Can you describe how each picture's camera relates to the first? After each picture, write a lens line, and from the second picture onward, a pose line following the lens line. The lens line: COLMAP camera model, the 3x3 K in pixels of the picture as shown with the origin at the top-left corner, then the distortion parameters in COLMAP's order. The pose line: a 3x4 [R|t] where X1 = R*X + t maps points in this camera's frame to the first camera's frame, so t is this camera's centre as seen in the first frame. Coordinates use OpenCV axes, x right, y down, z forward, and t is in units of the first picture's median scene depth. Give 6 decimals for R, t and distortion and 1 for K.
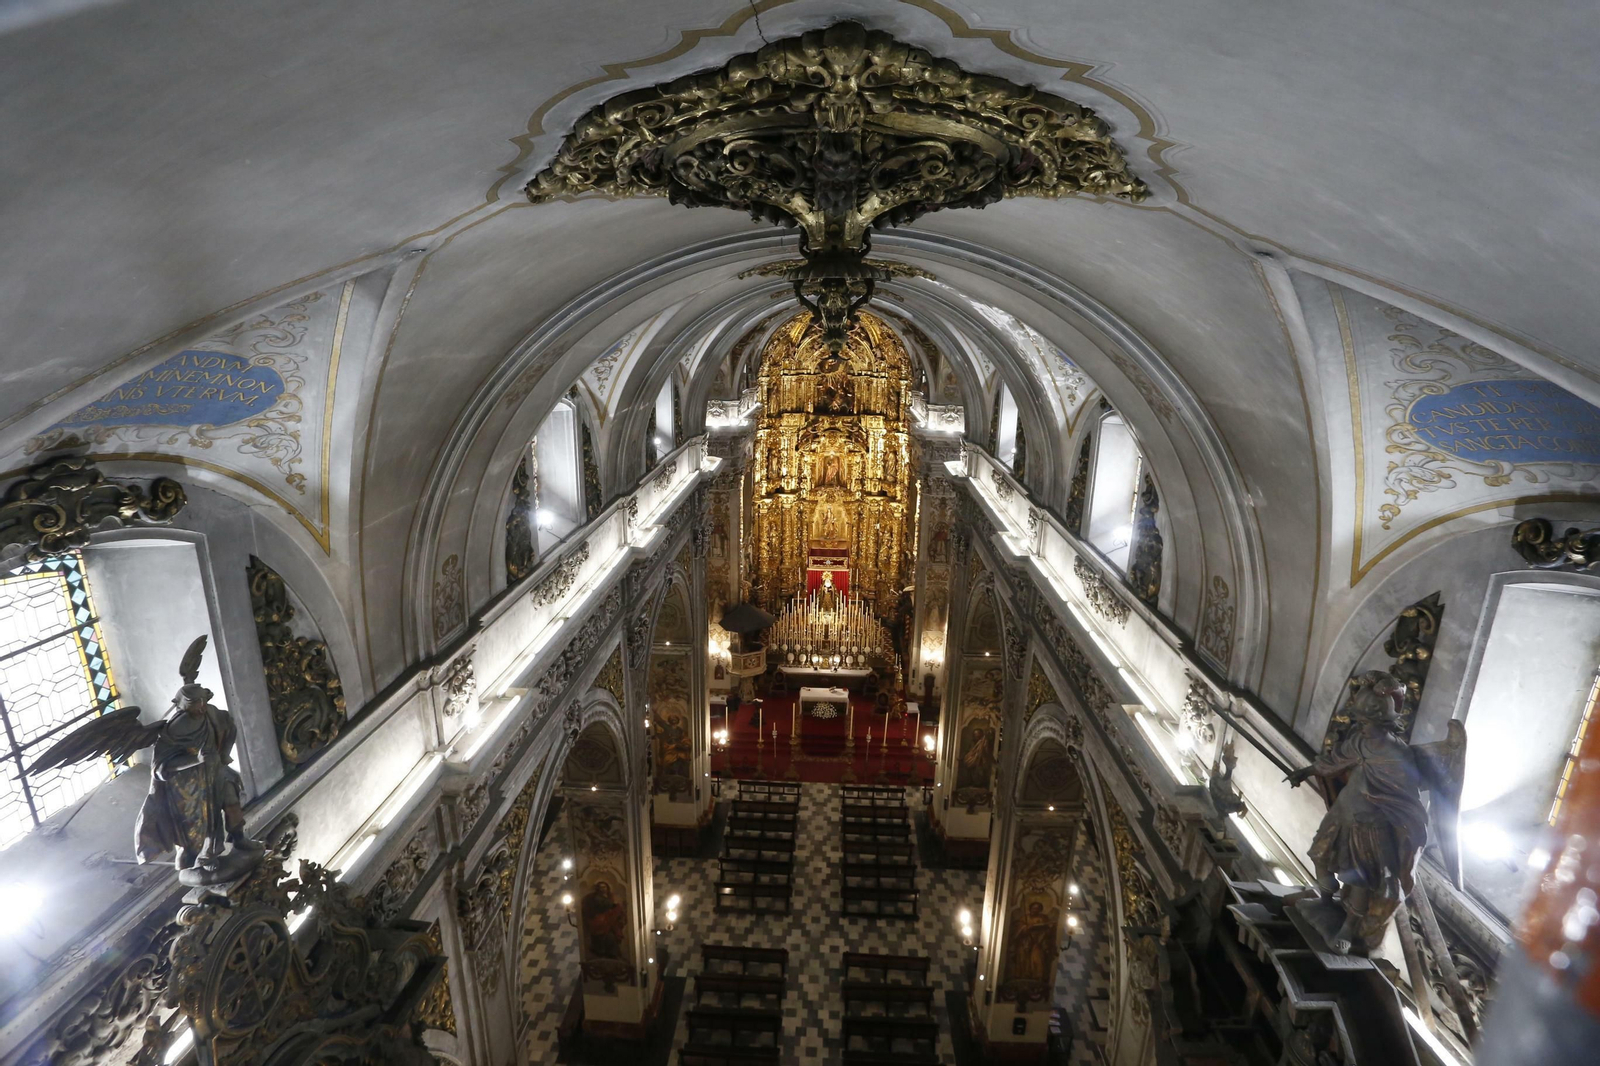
lens RADIAL K [[786.0, 0, 796.0], [0, 786.0, 528.2], [0, 0, 1]] dist [-0.079390, 0.035458]
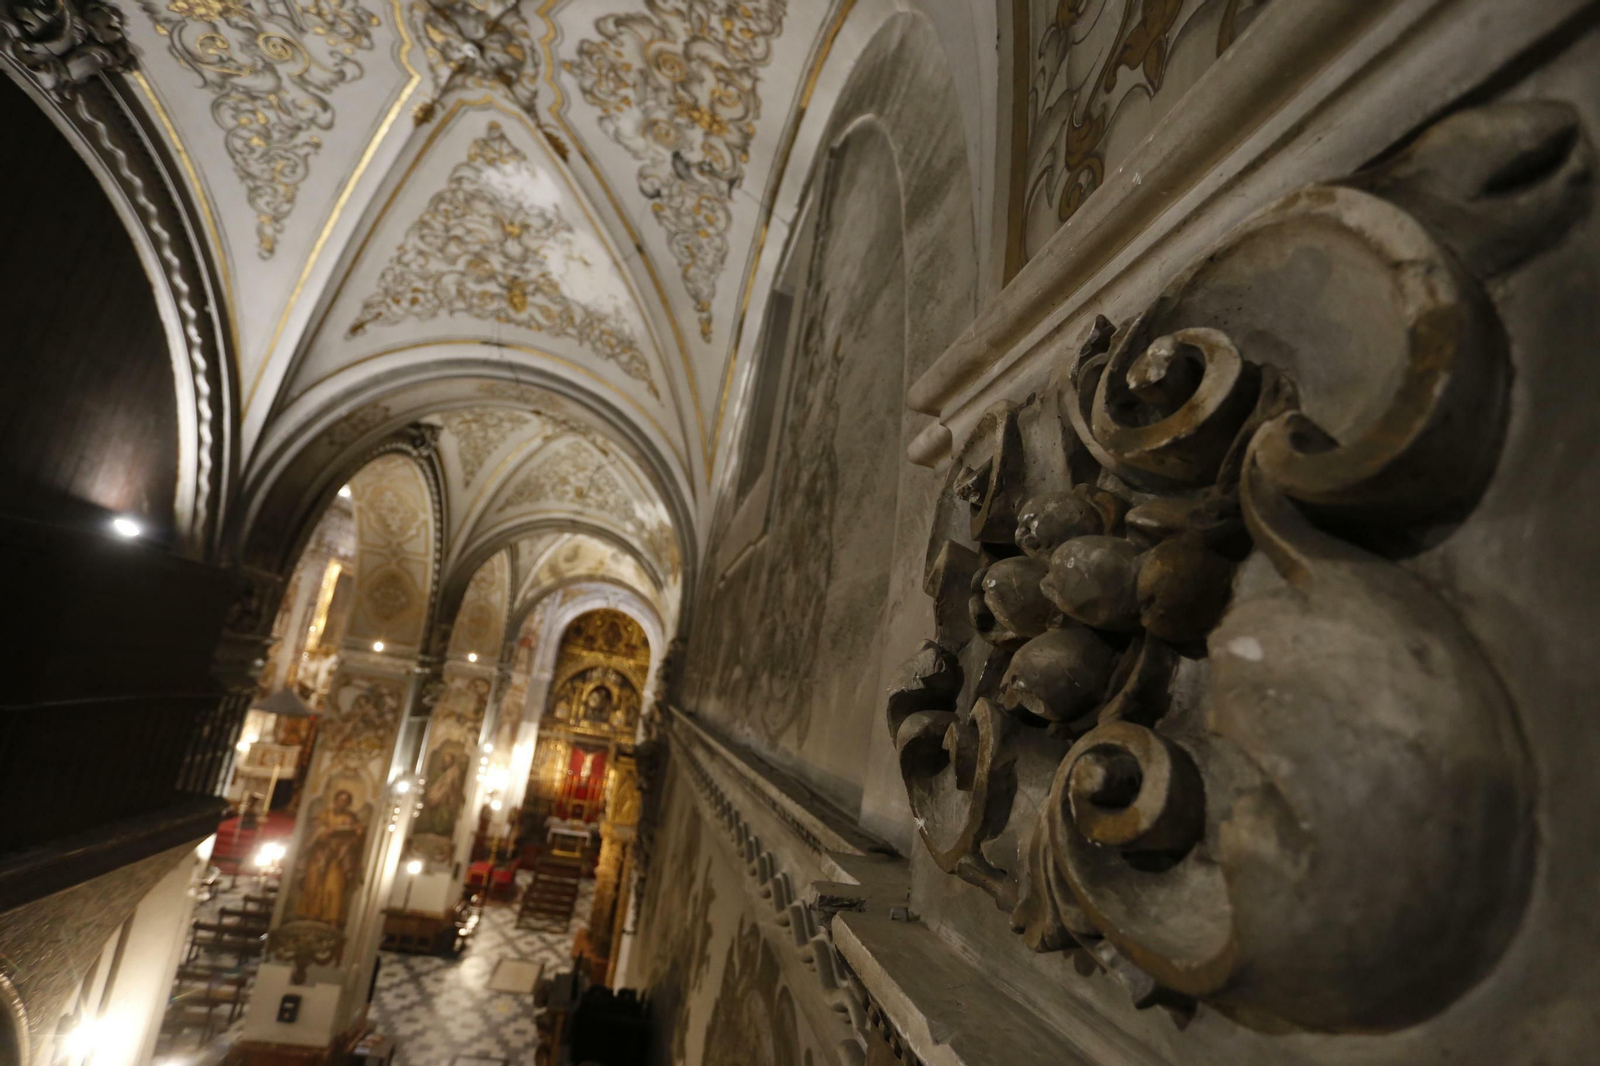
lens RADIAL K [[783.9, 0, 791.0], [0, 783.9, 533.9], [0, 0, 1]] dist [-0.066949, 0.024052]
pose [[0.963355, 0.182301, 0.196756, 0.367169], [-0.074813, 0.887045, -0.455580, 0.383623], [-0.257584, 0.424166, 0.868178, 0.060716]]
